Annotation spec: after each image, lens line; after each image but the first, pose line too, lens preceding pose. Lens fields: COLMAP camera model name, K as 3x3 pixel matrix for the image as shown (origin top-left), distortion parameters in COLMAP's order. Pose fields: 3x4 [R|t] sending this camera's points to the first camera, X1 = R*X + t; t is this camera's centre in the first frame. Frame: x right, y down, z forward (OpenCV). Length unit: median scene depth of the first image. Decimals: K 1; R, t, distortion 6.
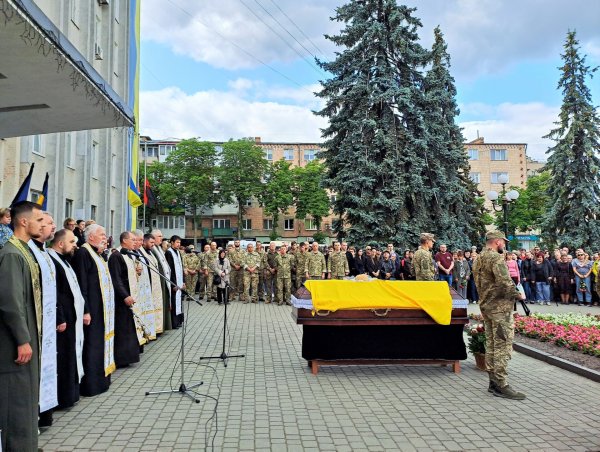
lens RADIAL K [[446.5, 0, 285.3], [0, 446.5, 213.0], [0, 0, 1]] dist [0.036190, -0.026672]
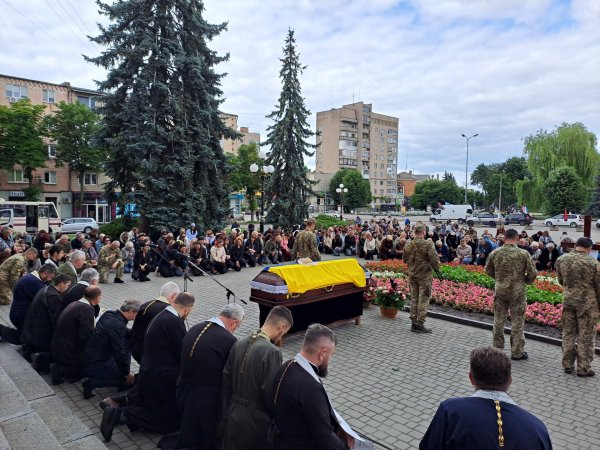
lens RADIAL K [[428.0, 0, 297.6], [0, 428.0, 227.3], [0, 0, 1]] dist [0.046606, -0.009796]
pose [[0.792304, -0.016770, 0.609896, -0.132298], [-0.064432, 0.991733, 0.110972, -0.016877], [-0.606715, -0.127221, 0.784673, 0.033451]]
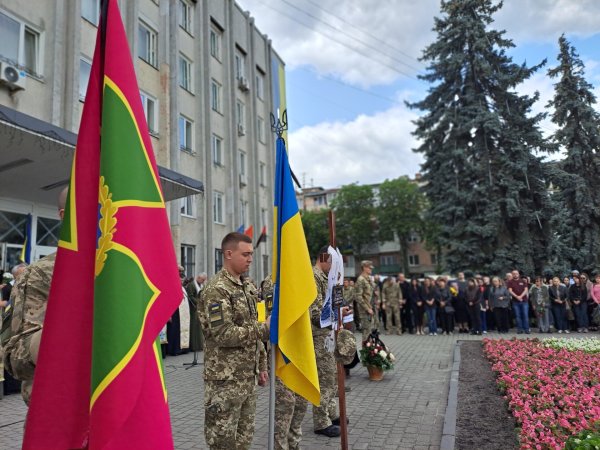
lens RADIAL K [[428.0, 0, 301.5], [0, 428.0, 221.8], [0, 0, 1]] dist [0.046606, -0.009796]
pose [[0.928087, -0.092947, -0.360576, 0.170340], [0.067533, 0.994302, -0.082481, 0.008231], [0.366187, 0.052198, 0.929076, -0.019993]]
